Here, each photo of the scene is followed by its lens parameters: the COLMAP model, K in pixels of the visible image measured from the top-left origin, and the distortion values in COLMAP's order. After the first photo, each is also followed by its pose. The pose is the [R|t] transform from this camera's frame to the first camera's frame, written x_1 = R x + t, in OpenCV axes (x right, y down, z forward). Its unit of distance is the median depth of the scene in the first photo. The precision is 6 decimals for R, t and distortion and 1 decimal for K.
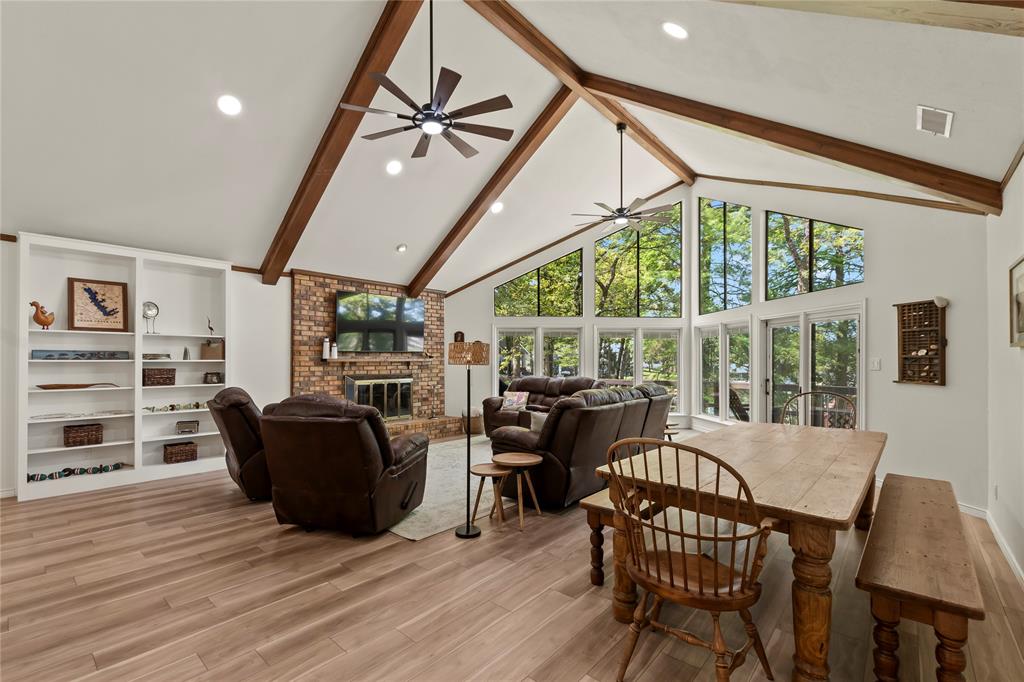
lens RADIAL K [[453.6, 0, 497.5], [0, 453.6, 358.5], [0, 0, 1]] dist [0.003992, -0.003902]
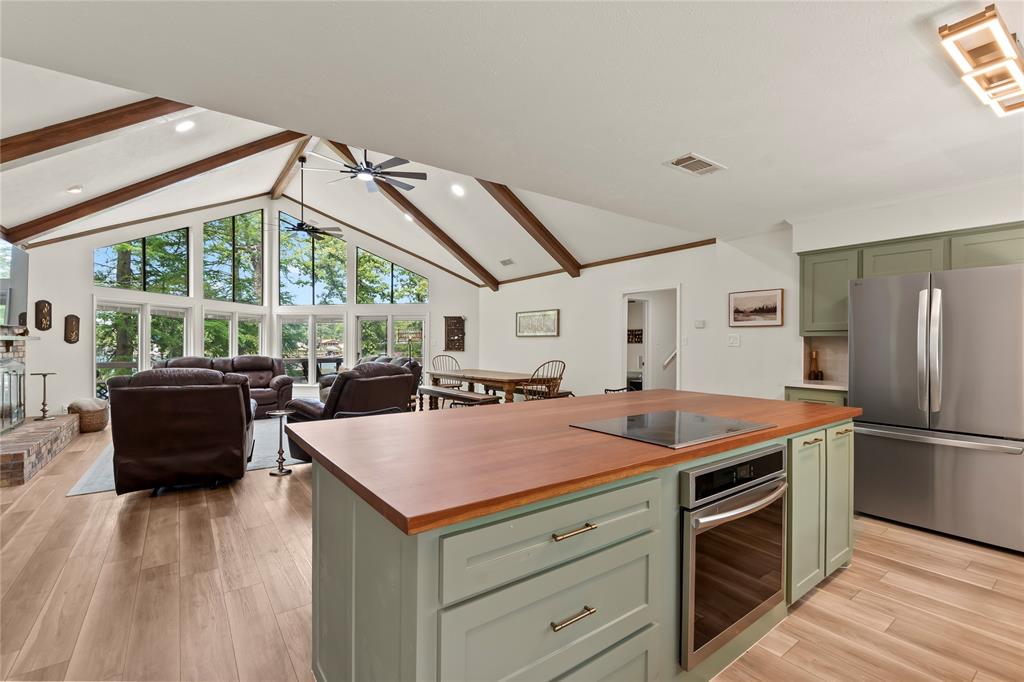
lens RADIAL K [[453.6, 0, 526.9], [0, 453.6, 344.7], [0, 0, 1]] dist [0.003992, -0.003902]
pose [[0.174784, -0.001770, 0.984605, -1.382706], [-0.001735, 0.999996, 0.002106, 0.018141], [-0.984605, -0.002077, 0.174780, 0.223152]]
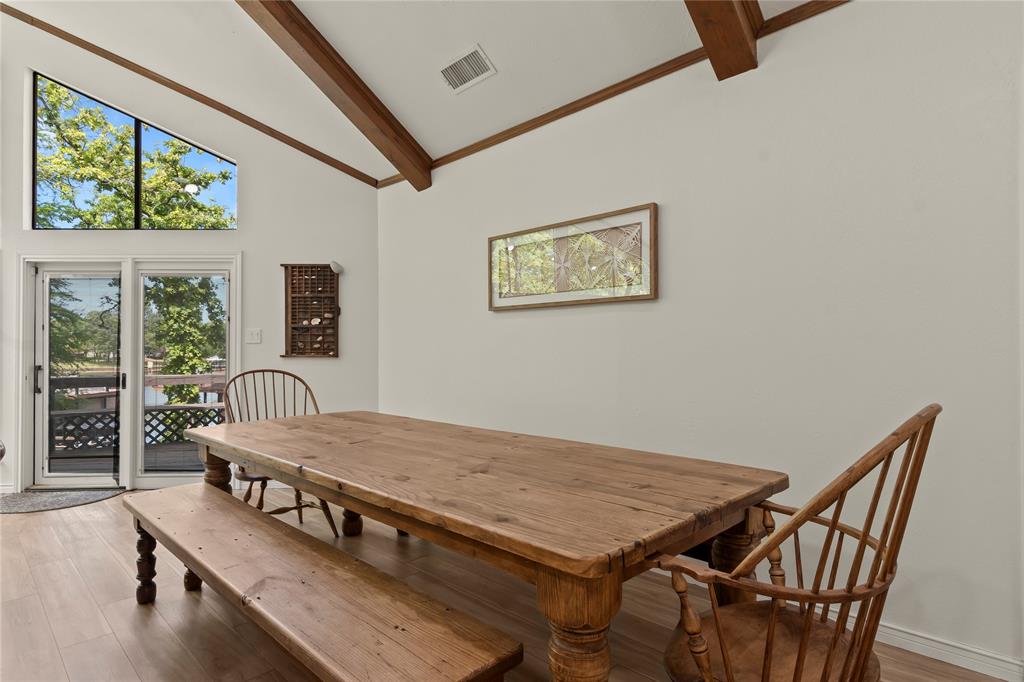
lens RADIAL K [[545.0, 0, 512.4], [0, 545.0, 349.7], [0, 0, 1]] dist [0.016764, 0.000870]
pose [[0.054634, 0.002755, 0.998503, -0.113057], [0.007084, 0.999970, -0.003147, 0.049651], [-0.998481, 0.007246, 0.054613, 0.573125]]
